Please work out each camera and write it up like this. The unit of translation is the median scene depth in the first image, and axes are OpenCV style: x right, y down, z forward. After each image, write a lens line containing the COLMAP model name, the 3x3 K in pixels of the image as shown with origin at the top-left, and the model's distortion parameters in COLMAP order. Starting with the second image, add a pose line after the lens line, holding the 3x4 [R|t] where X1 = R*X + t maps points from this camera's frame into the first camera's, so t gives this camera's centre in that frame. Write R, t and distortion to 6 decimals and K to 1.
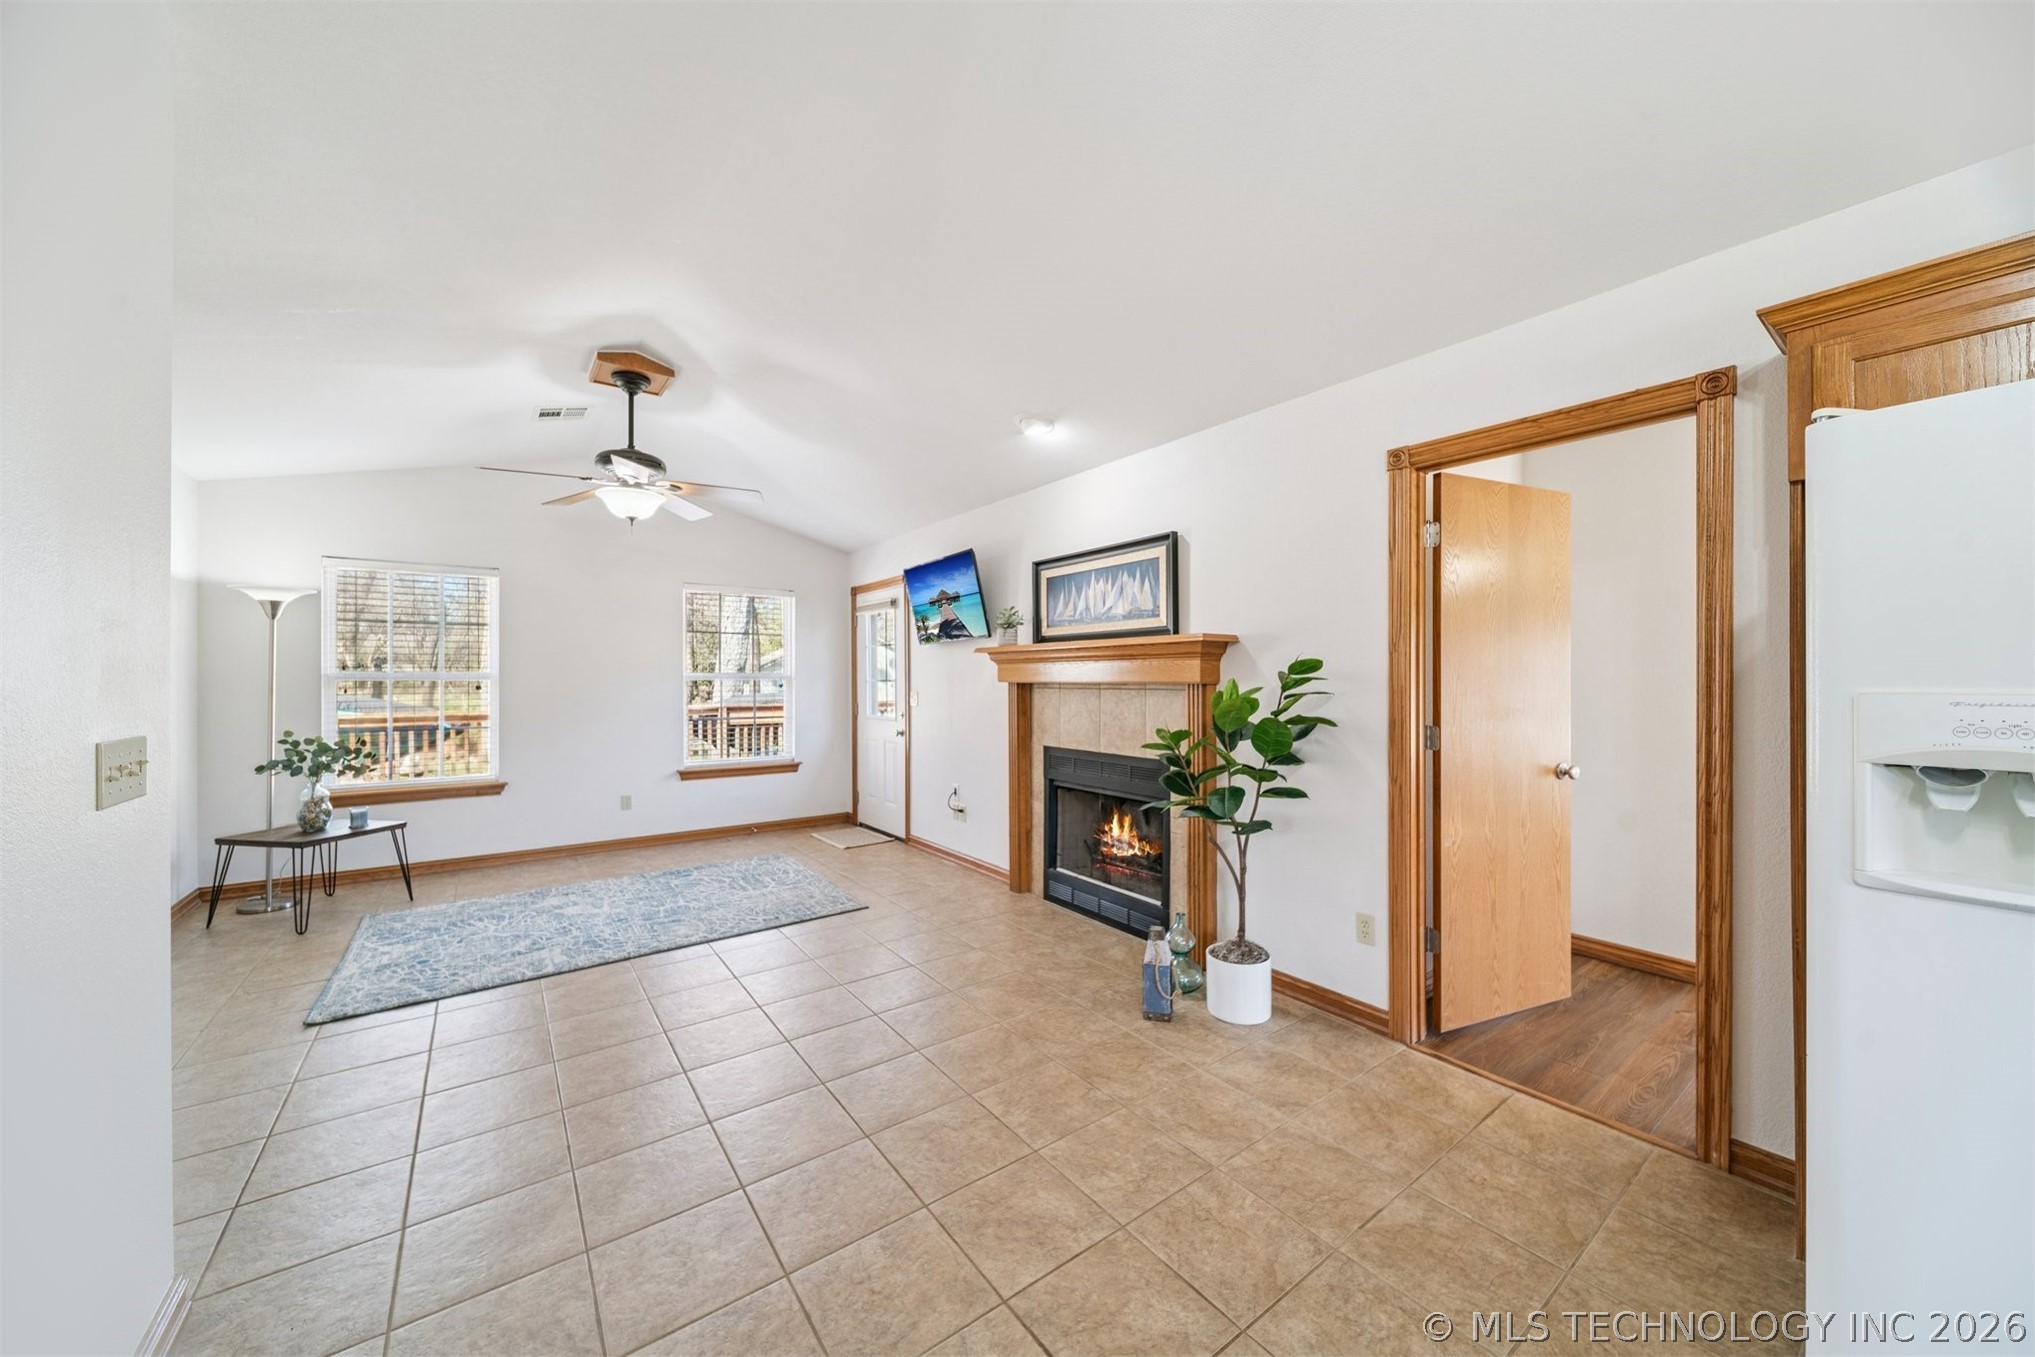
lens RADIAL K [[717.8, 0, 1032.1], [0, 717.8, 672.7], [0, 0, 1]] dist [-0.000745, -0.000801]
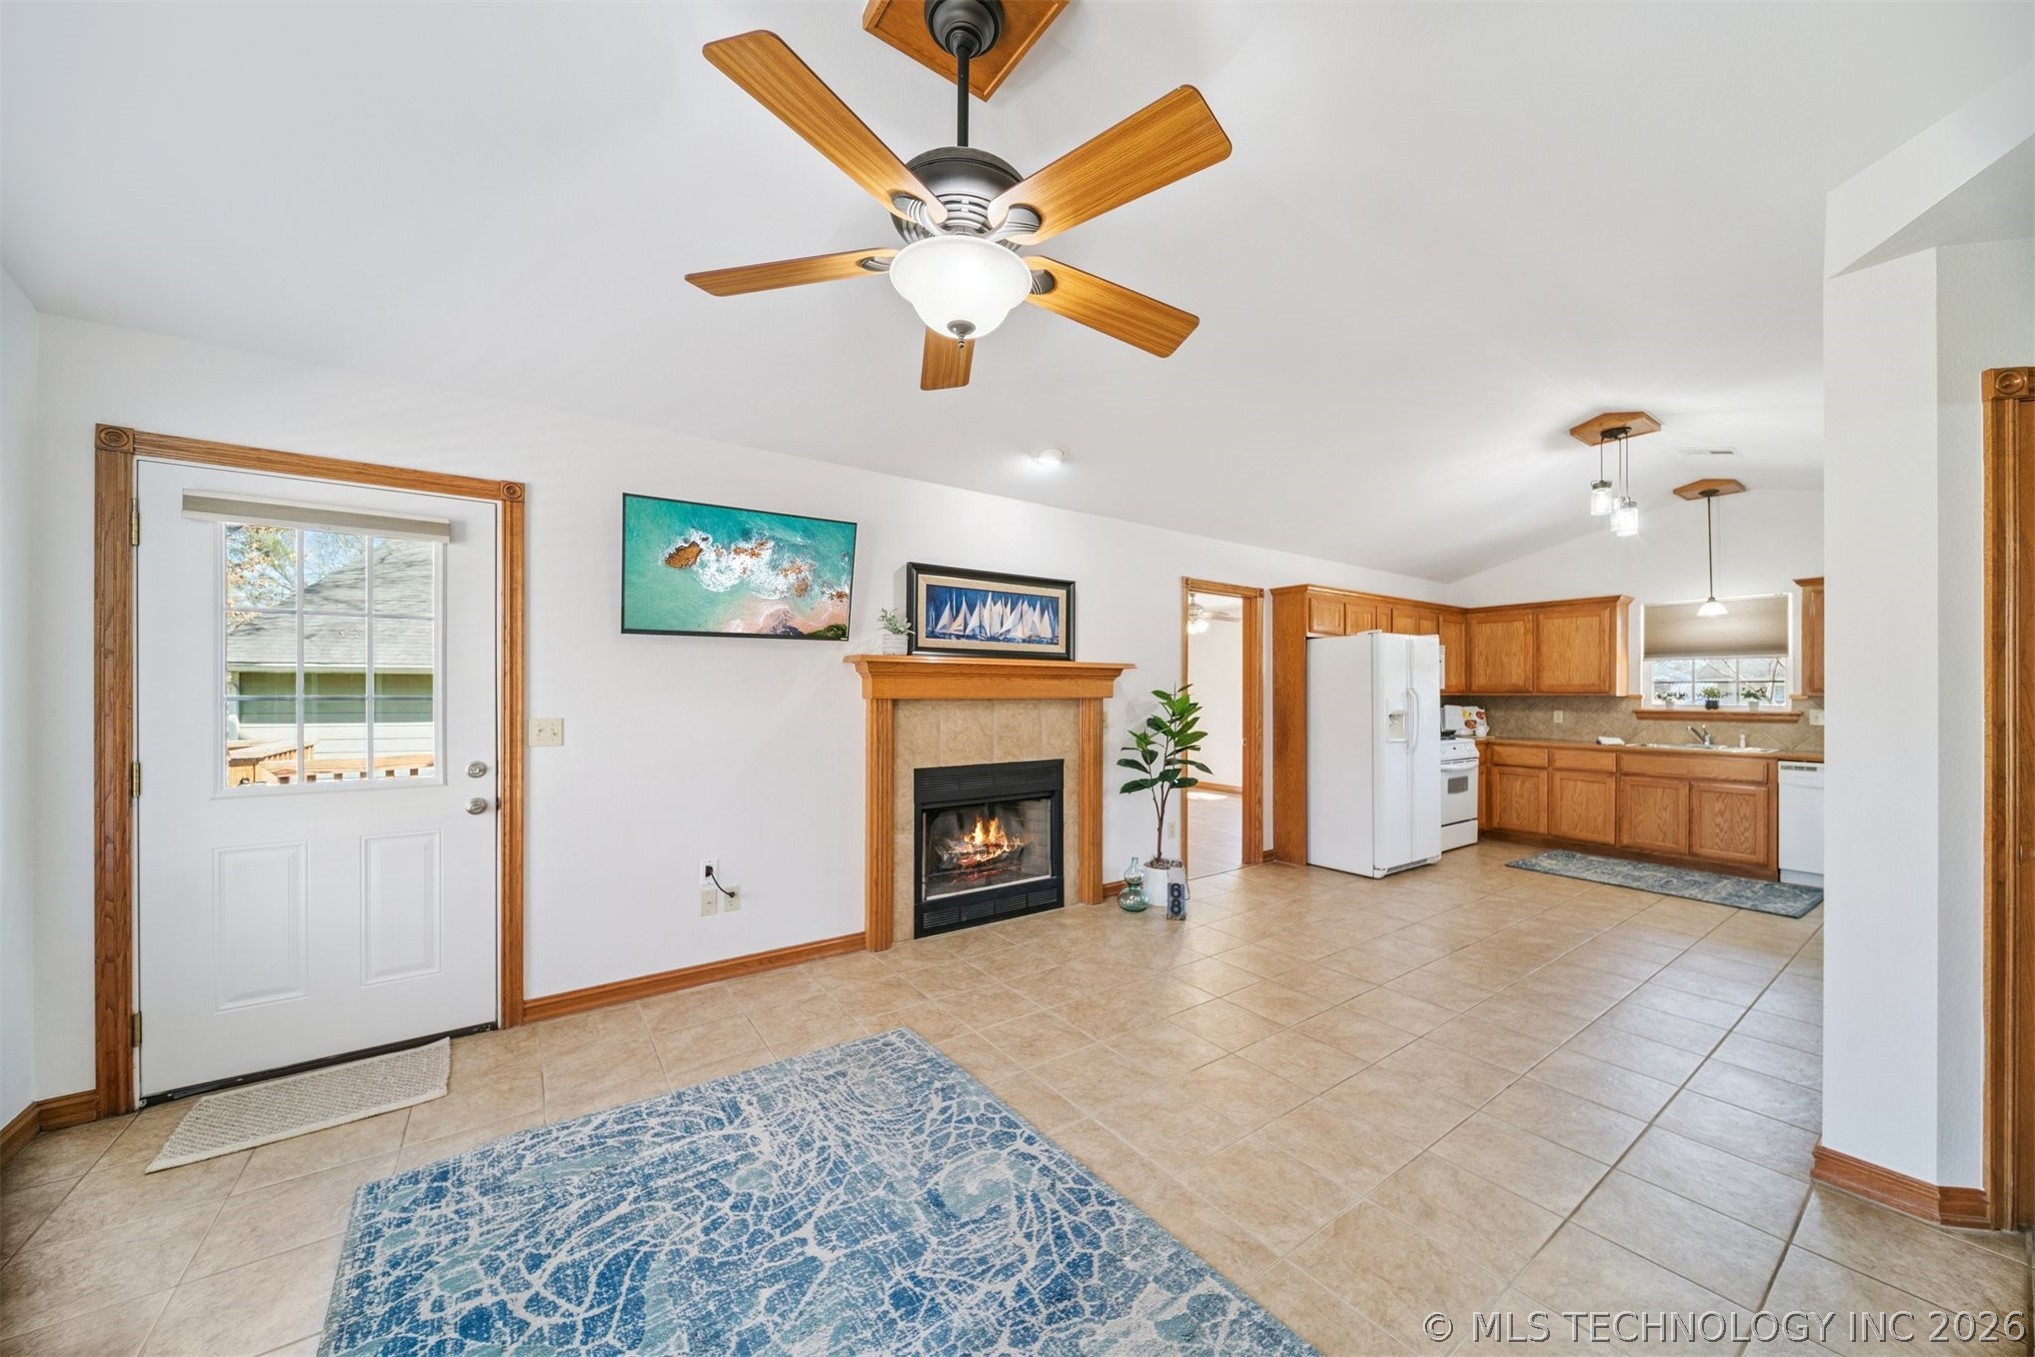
lens RADIAL K [[717.8, 0, 1031.6], [0, 717.8, 689.9], [0, 0, 1]] dist [-0.000745, -0.000801]
pose [[0.020141, 0.006887, 0.999773, -0.972431], [-0.011039, 0.999917, -0.006666, 0.007857], [-0.999736, -0.010902, 0.020215, 0.926311]]
